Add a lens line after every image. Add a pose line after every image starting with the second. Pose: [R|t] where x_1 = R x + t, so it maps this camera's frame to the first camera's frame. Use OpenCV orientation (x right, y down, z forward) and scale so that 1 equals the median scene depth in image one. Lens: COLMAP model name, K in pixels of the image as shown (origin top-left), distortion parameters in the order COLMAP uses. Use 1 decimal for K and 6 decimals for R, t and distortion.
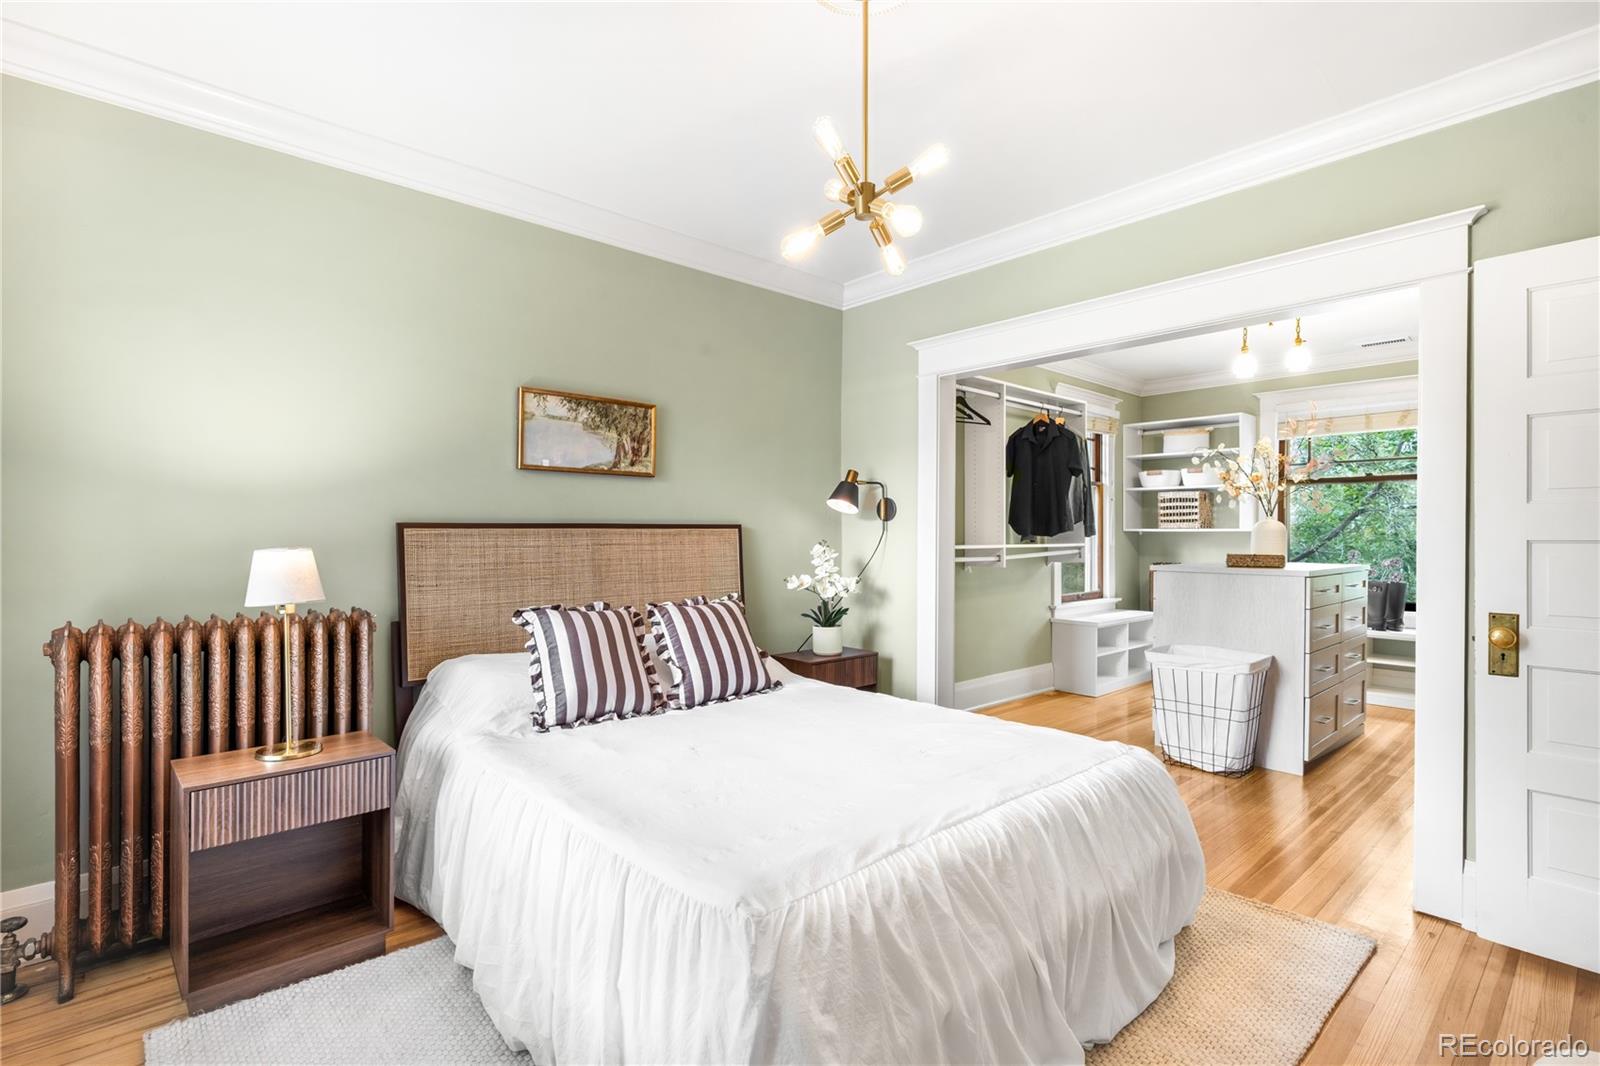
lens RADIAL K [[743.5, 0, 795.0], [0, 743.5, 533.5], [0, 0, 1]] dist [-0.003276, -0.000316]
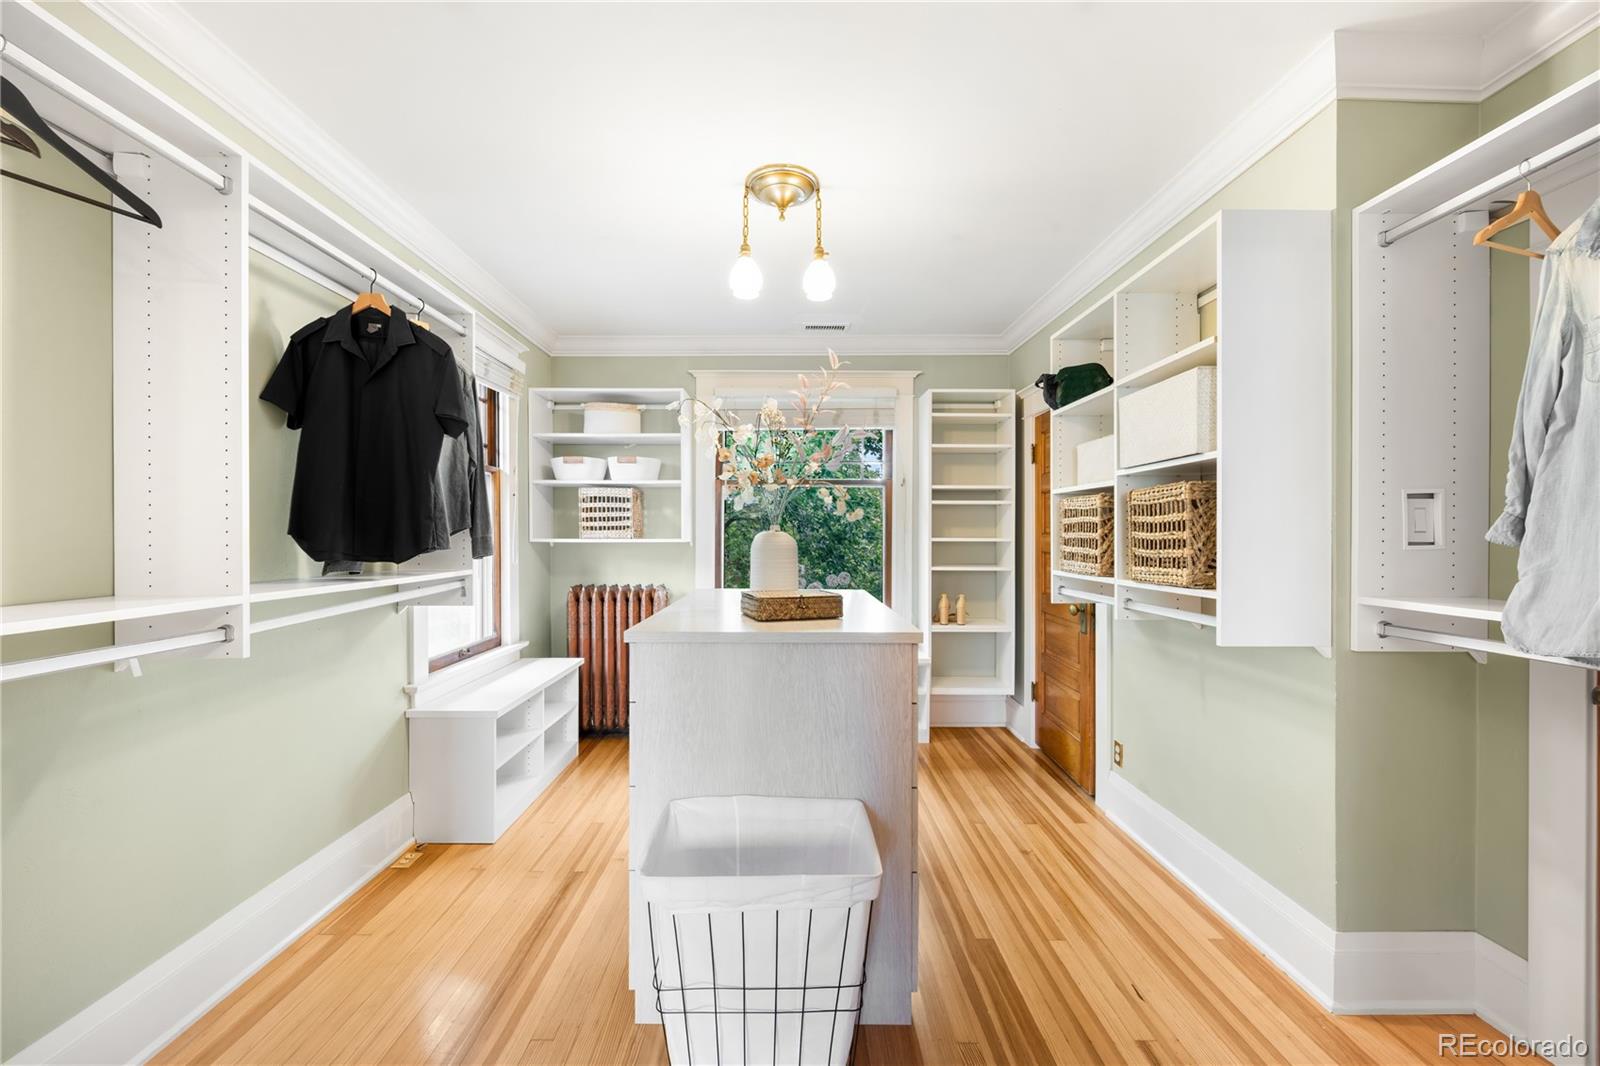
lens RADIAL K [[634.2, 0, 786.9], [0, 634.2, 536.1], [0, 0, 1]] dist [-0.003086, 0.000992]
pose [[0.671495, -0.004735, 0.740994, 0.199178], [0.002776, 0.999989, 0.003874, -0.012475], [-0.741004, -0.000544, 0.671500, 0.513392]]
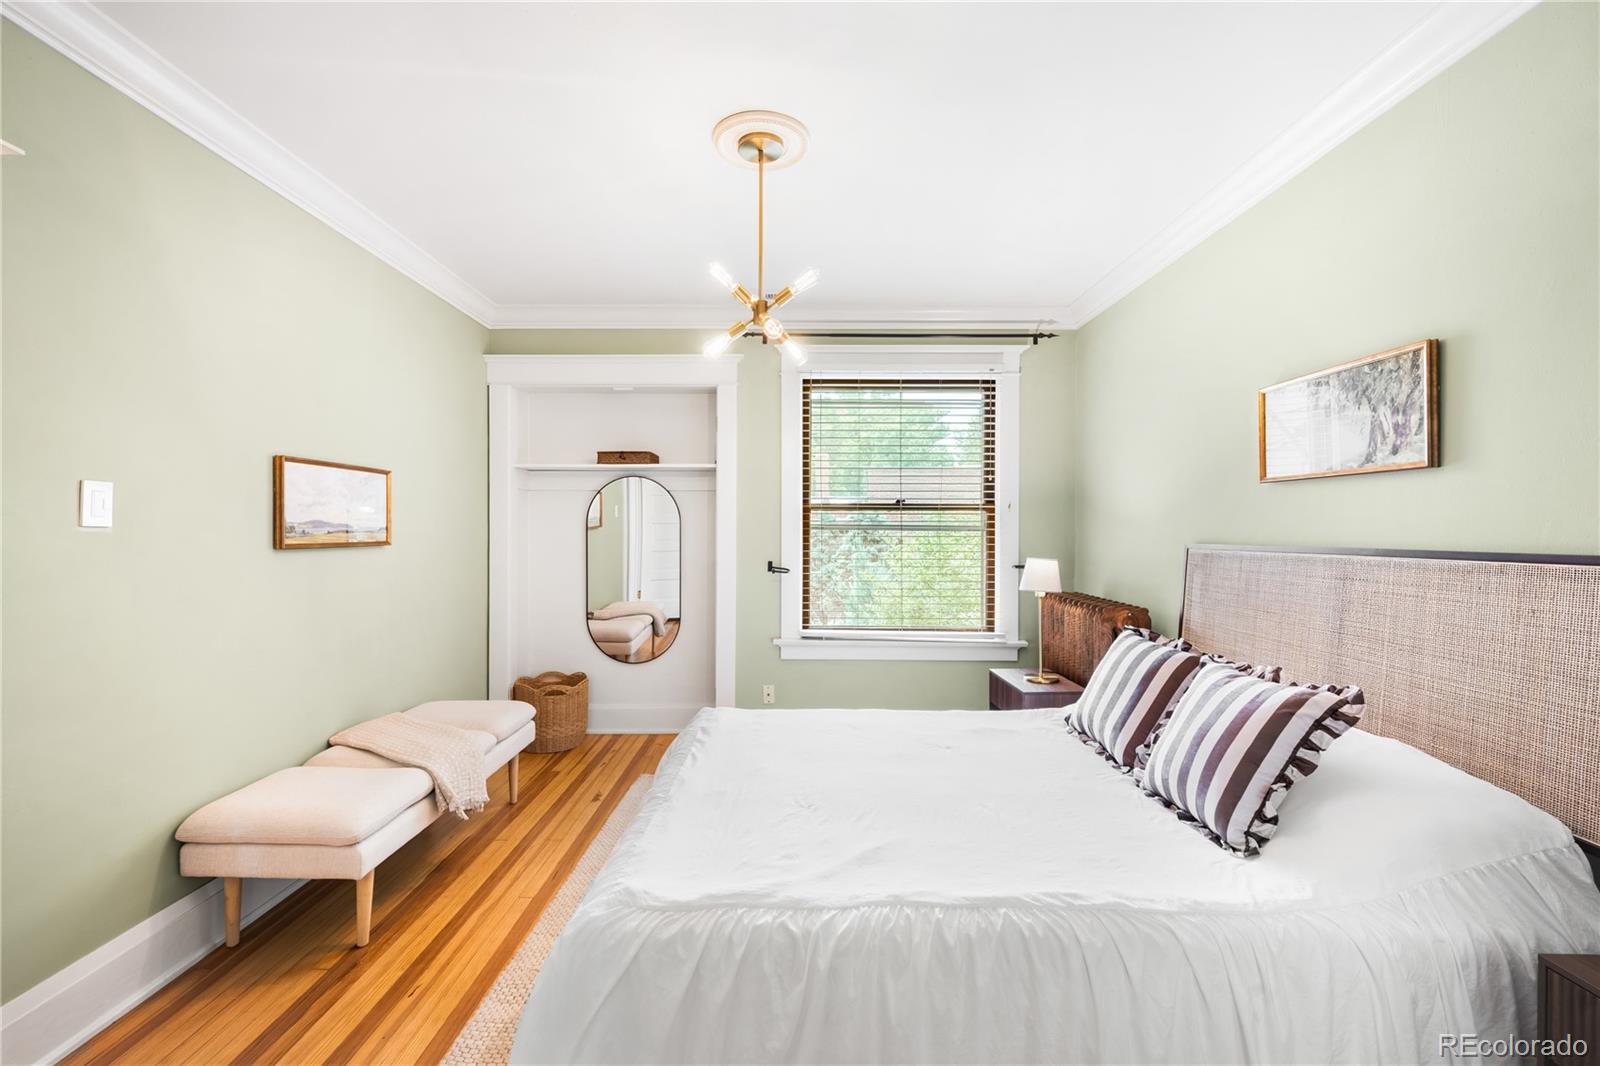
lens RADIAL K [[683.5, 0, 798.5], [0, 683.5, 529.4], [0, 0, 1]] dist [-0.000254, -0.000021]
pose [[-0.670746, -0.002273, -0.741683, 0.314081], [-0.005801, 0.999981, 0.002182, -0.016755], [0.741664, 0.005766, -0.670747, 0.607594]]
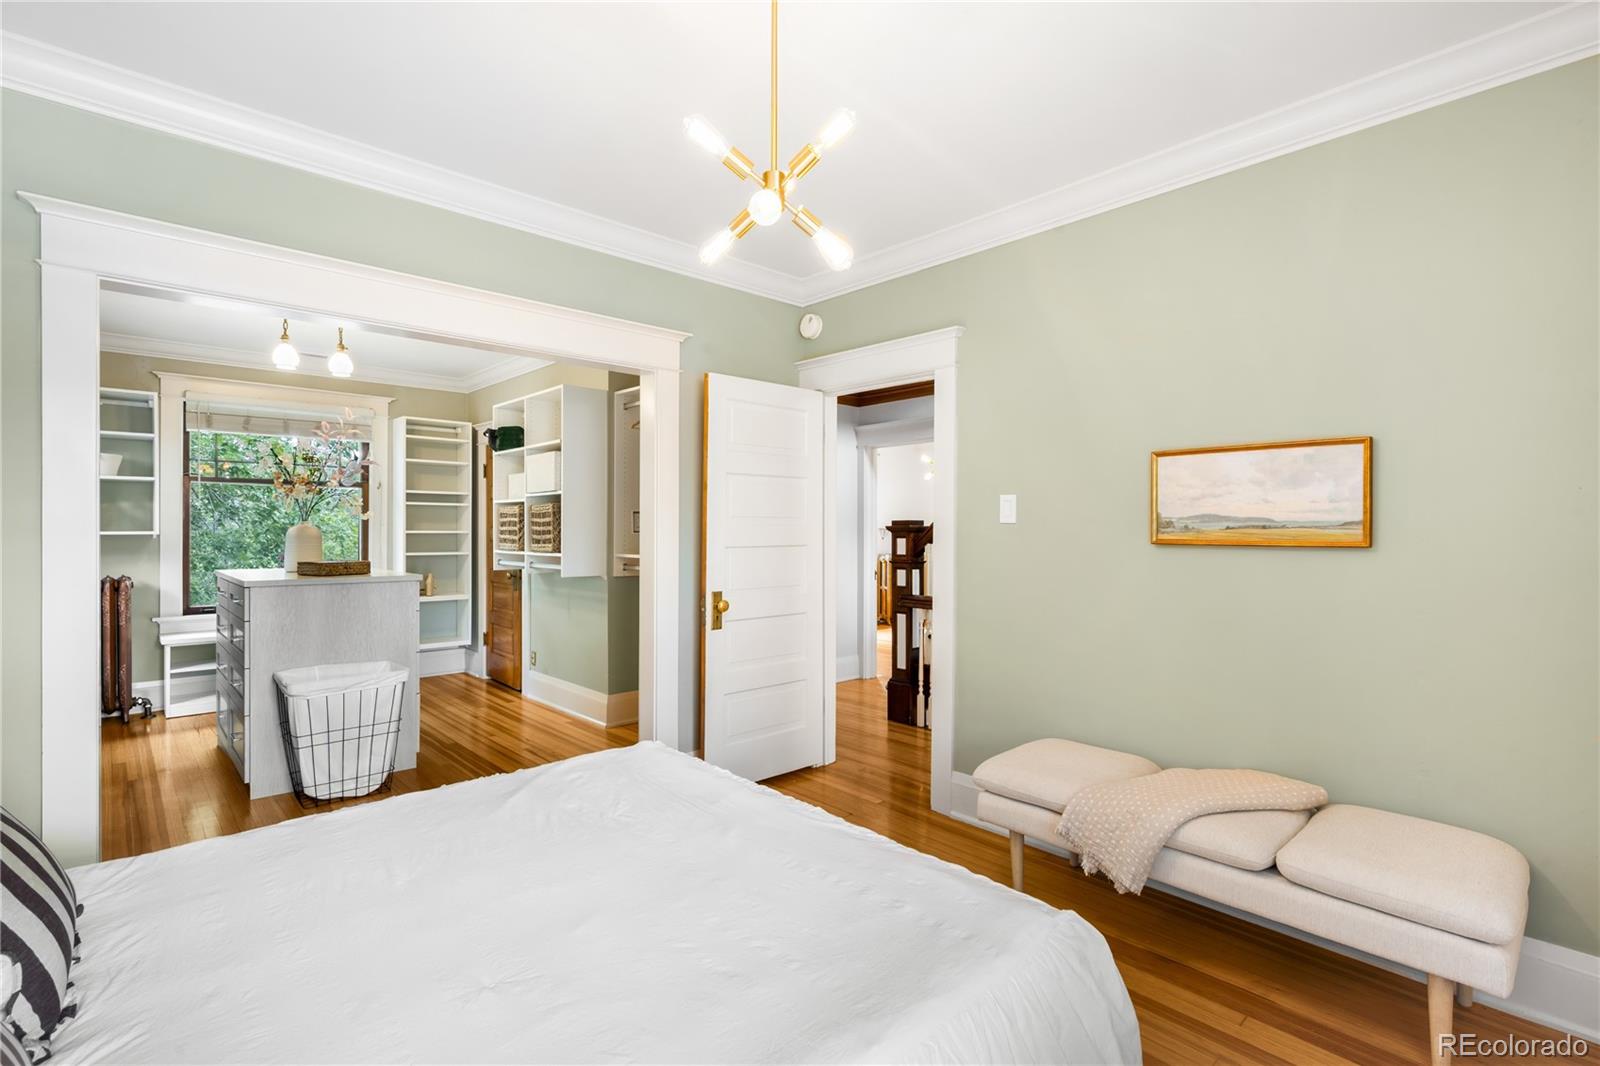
lens RADIAL K [[743.5, 0, 791.2], [0, 743.5, 531.3], [0, 0, 1]] dist [-0.003276, -0.000316]
pose [[-0.008088, -0.005530, 0.999952, -0.257733], [0.000150, 0.999985, 0.005531, -0.012274], [-0.999967, 0.000195, -0.008087, 0.315339]]
